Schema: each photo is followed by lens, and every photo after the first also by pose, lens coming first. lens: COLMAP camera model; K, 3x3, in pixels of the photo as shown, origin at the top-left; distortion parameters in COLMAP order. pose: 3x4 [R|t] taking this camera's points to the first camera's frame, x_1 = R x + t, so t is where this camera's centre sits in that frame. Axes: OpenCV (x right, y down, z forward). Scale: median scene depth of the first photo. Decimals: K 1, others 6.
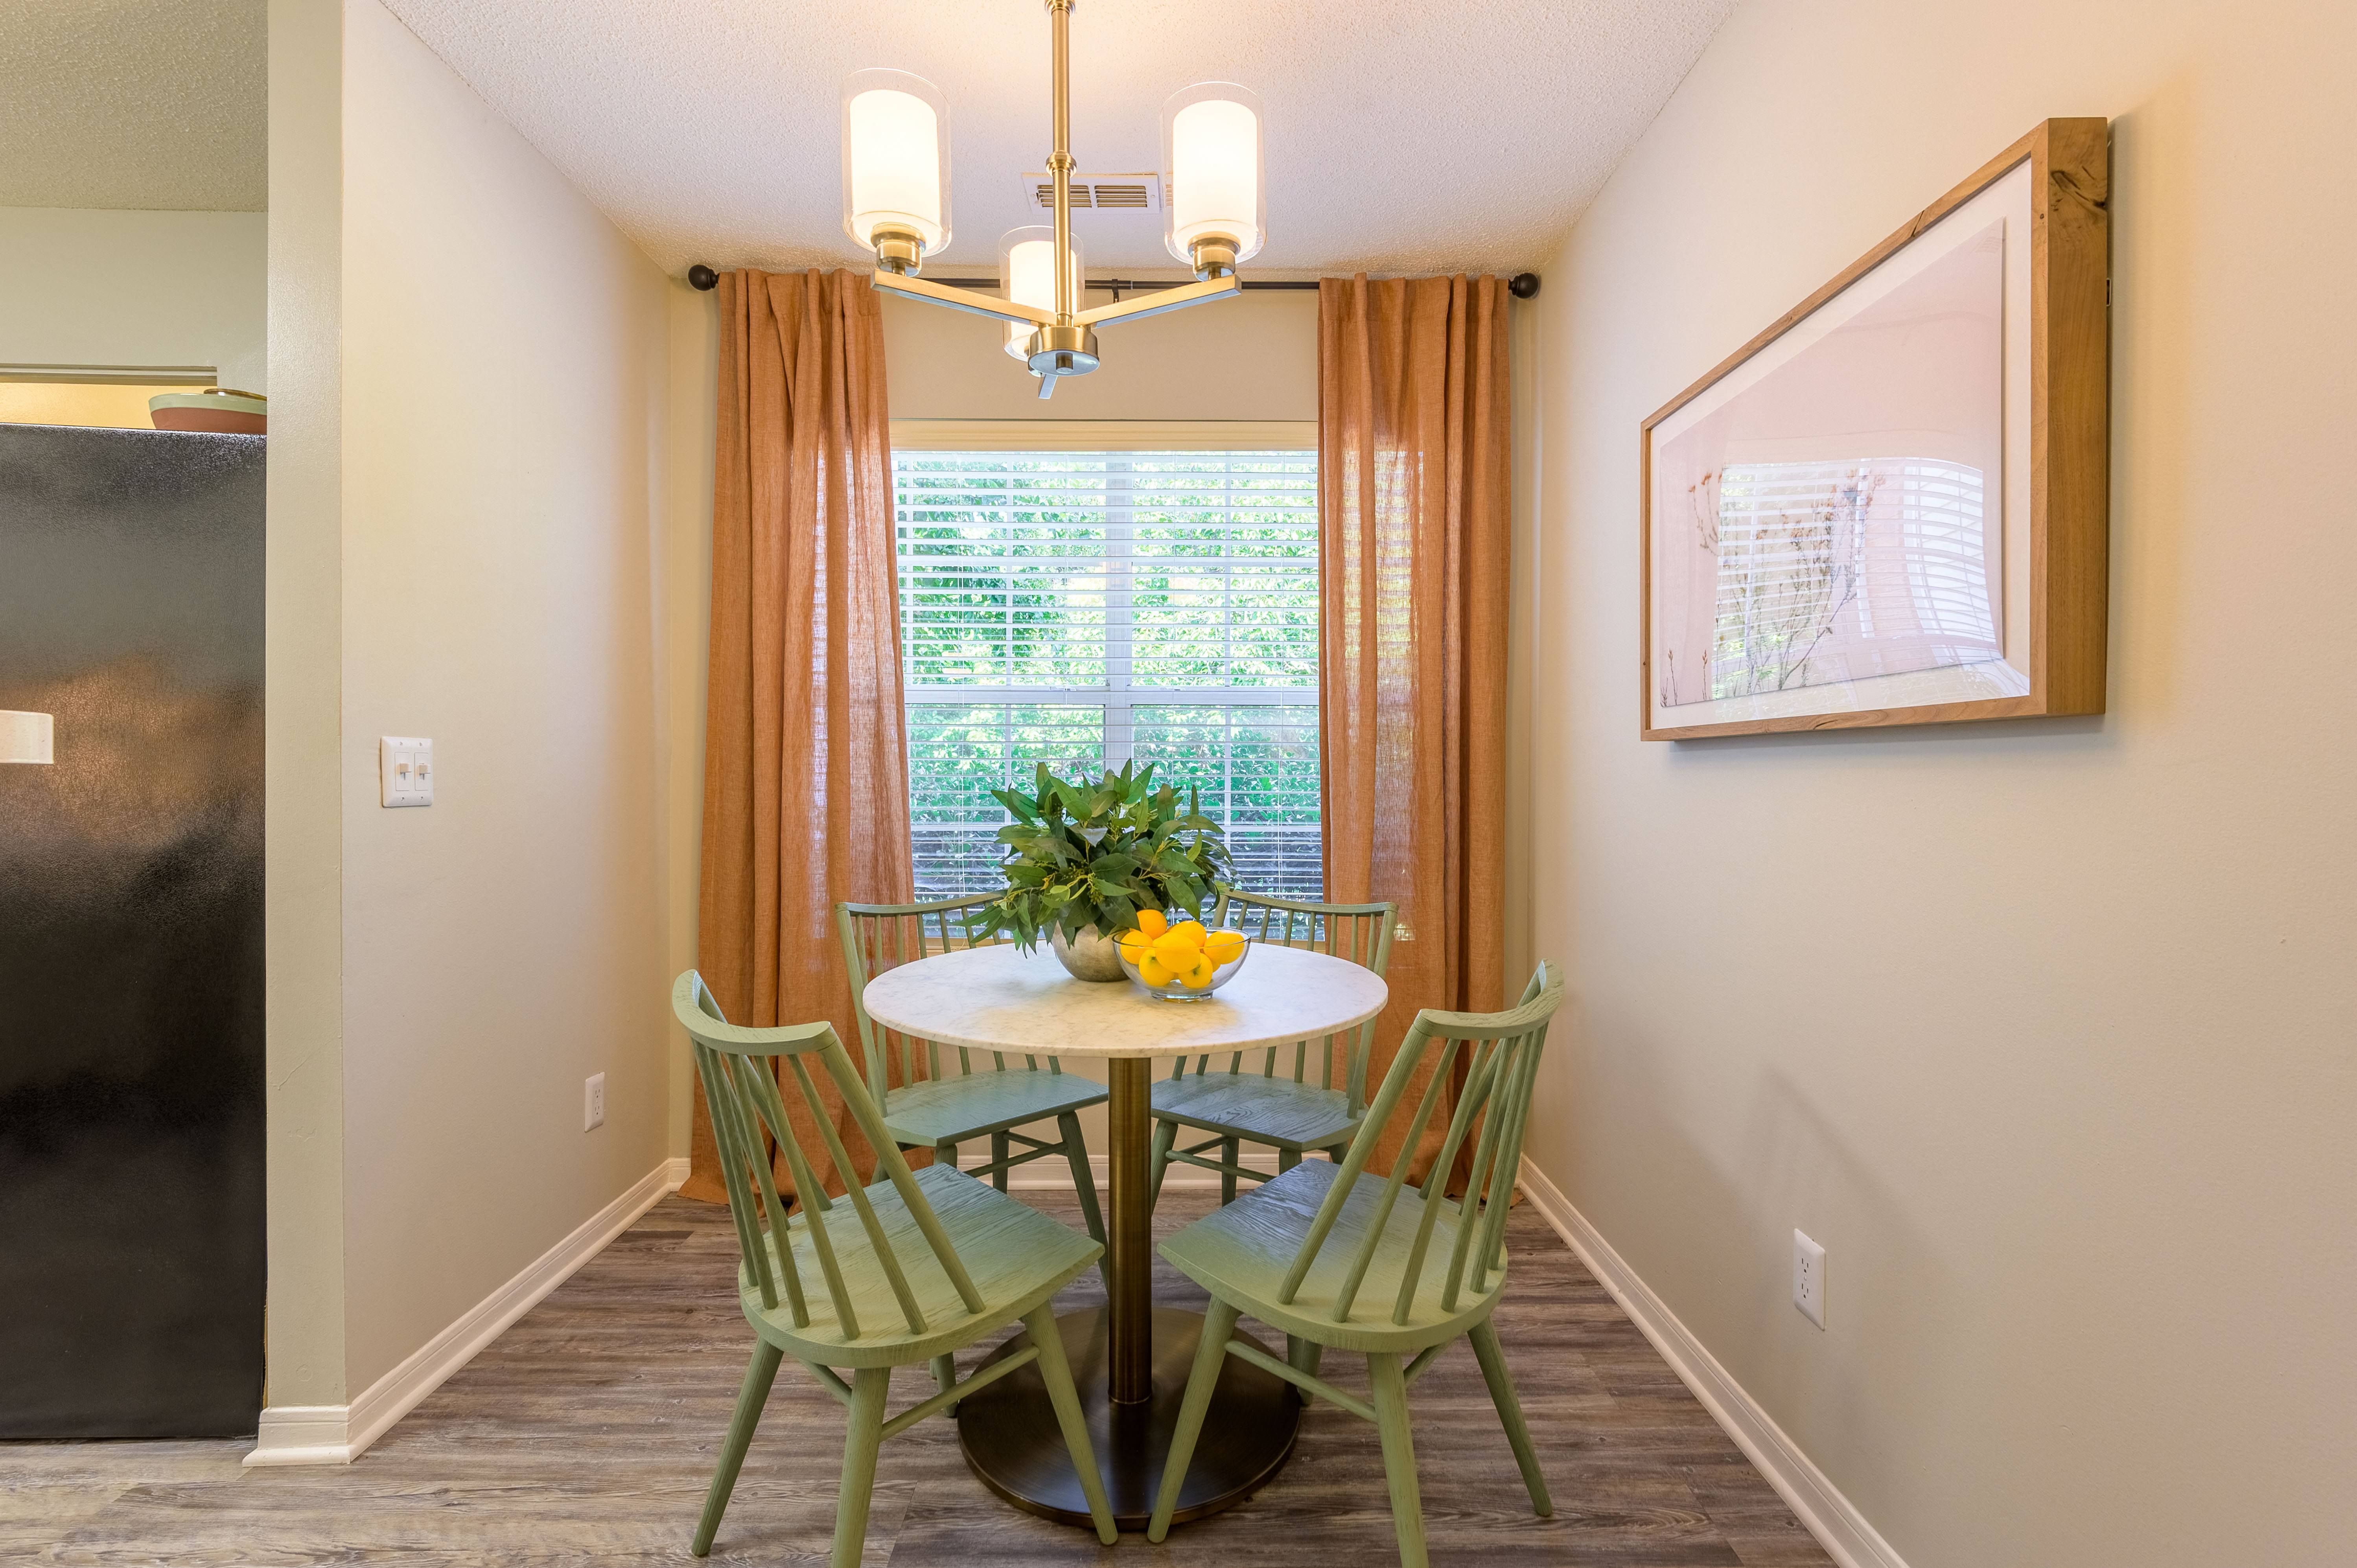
lens RADIAL K [[964.8, 0, 1166.9], [0, 964.8, 781.5], [0, 0, 1]] dist [0.004395, -0.000953]
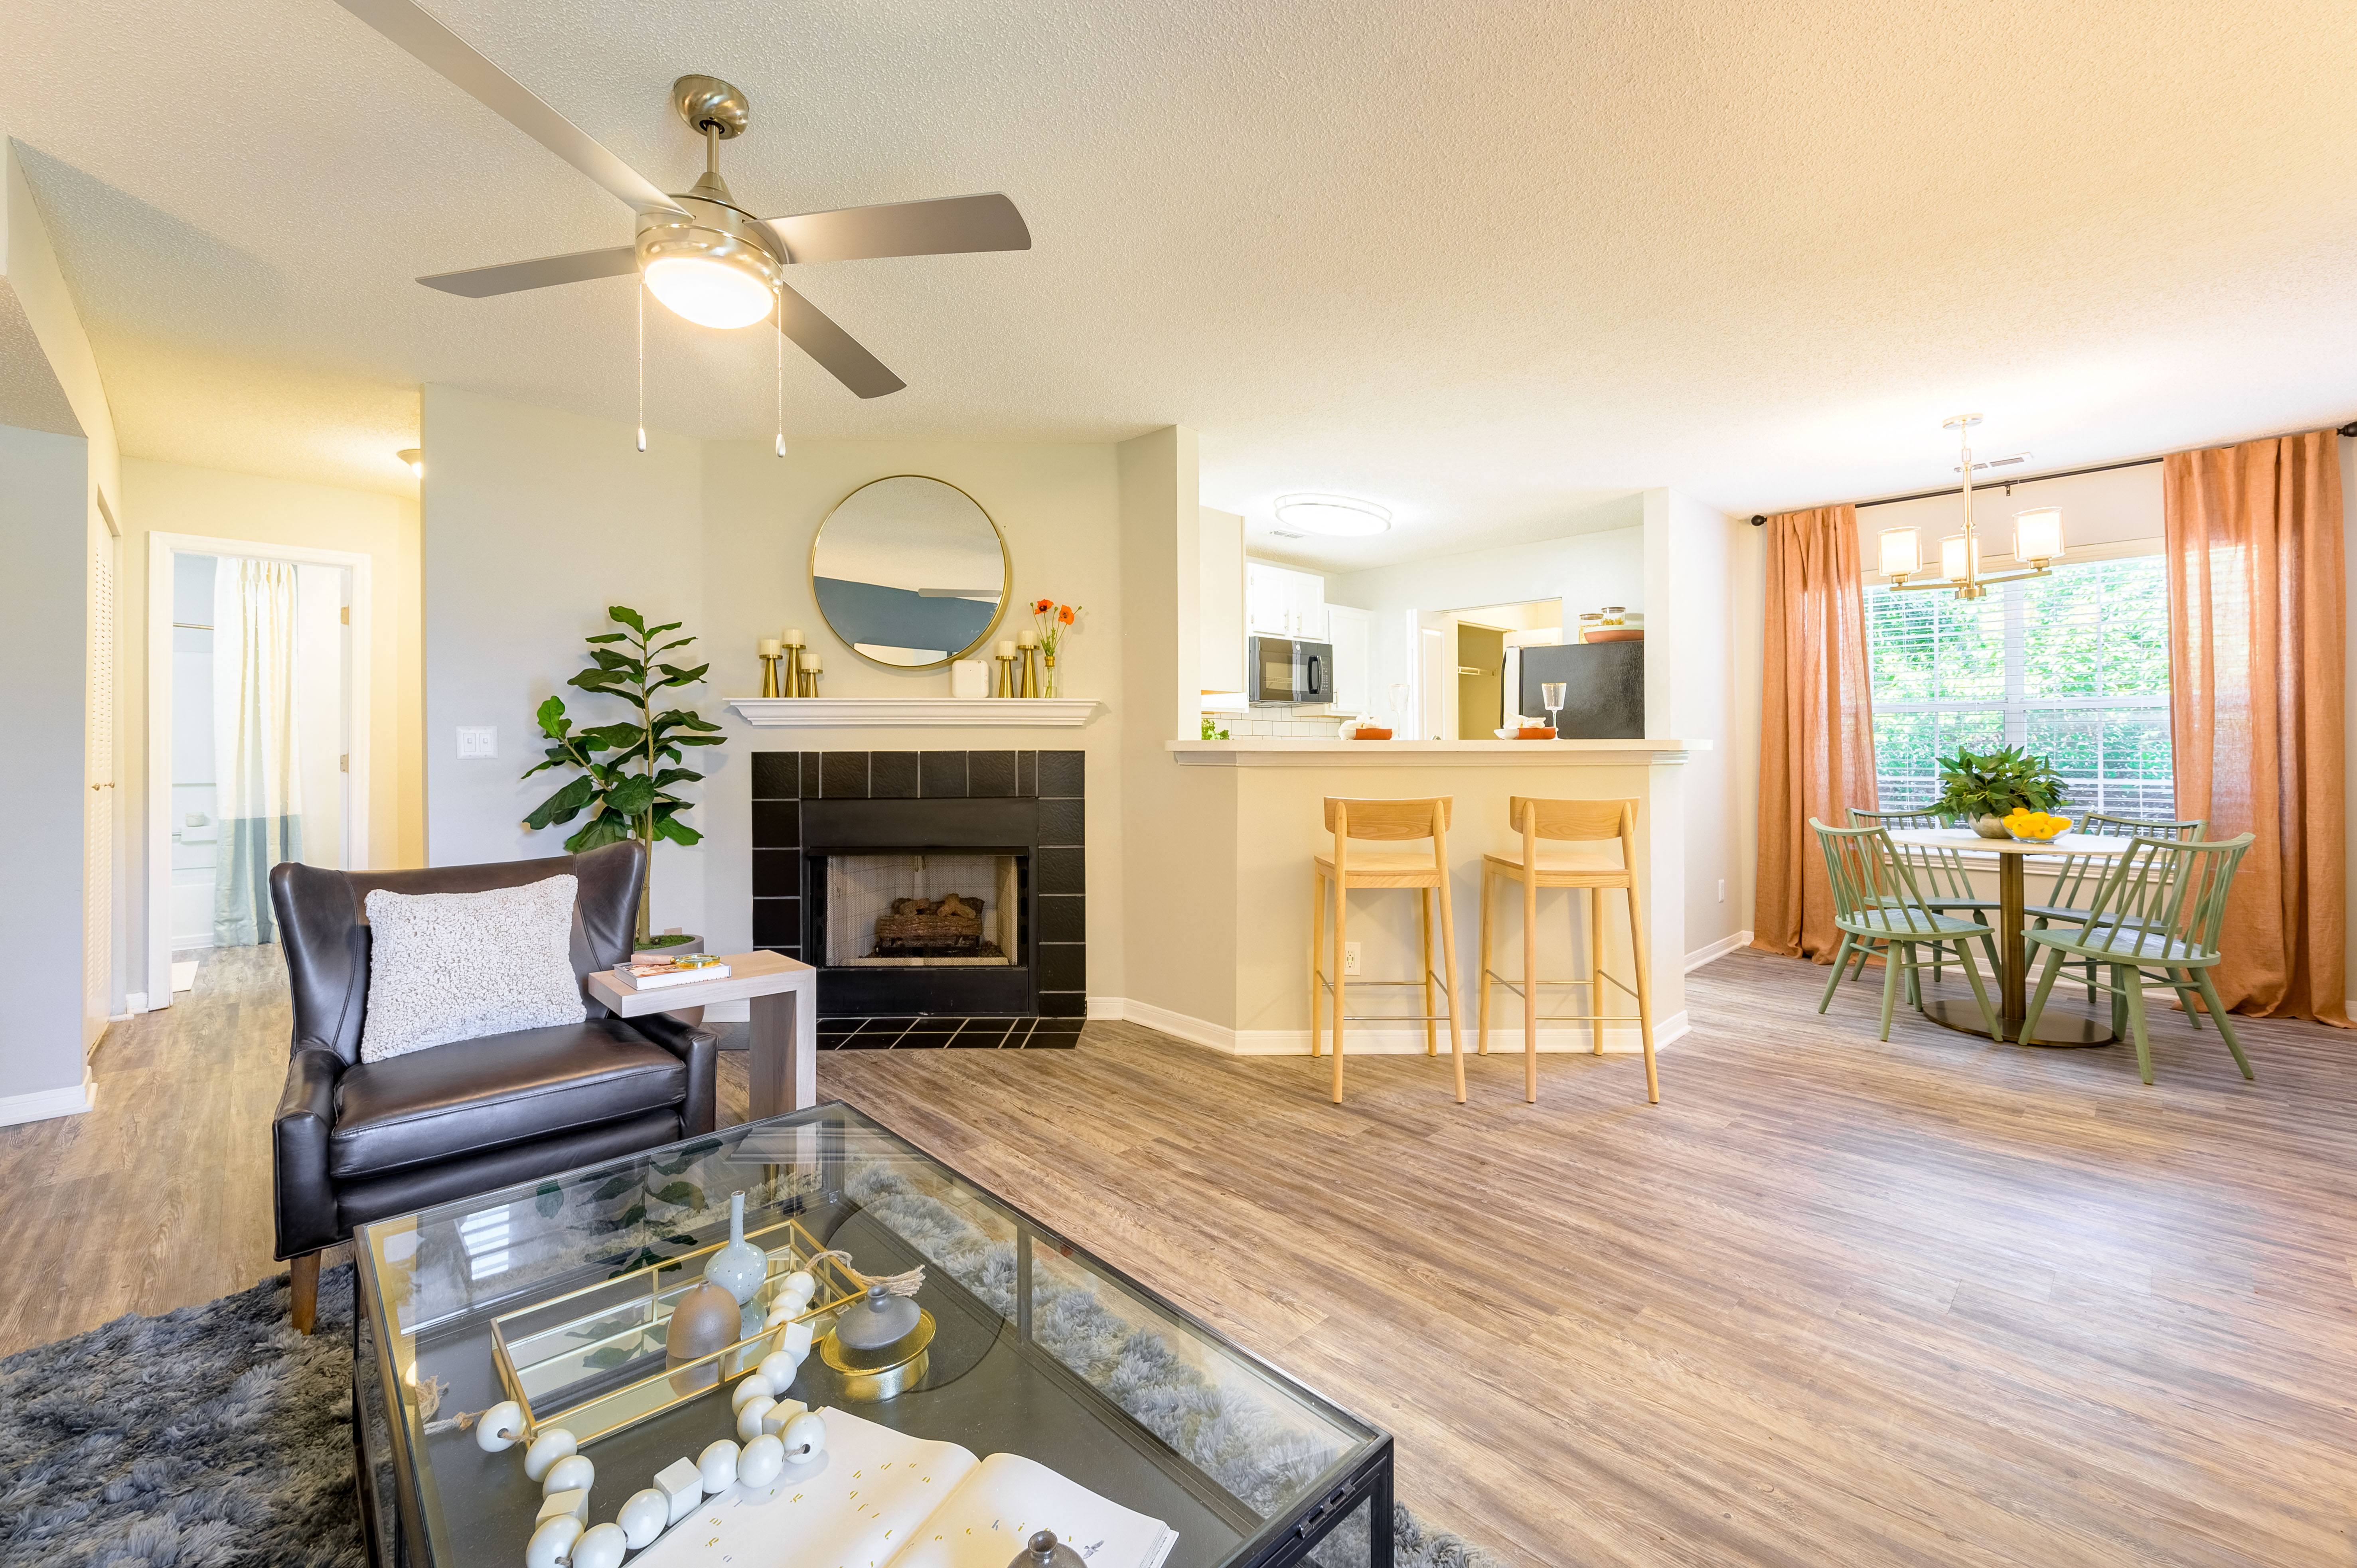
lens RADIAL K [[964.8, 0, 1207.4], [0, 964.8, 739.6], [0, 0, 1]] dist [0.004395, -0.000953]
pose [[0.707717, -0.012348, -0.706389, 0.193239], [0.002445, 0.999884, -0.015029, -0.003081], [0.706492, 0.008909, 0.707665, -1.615701]]
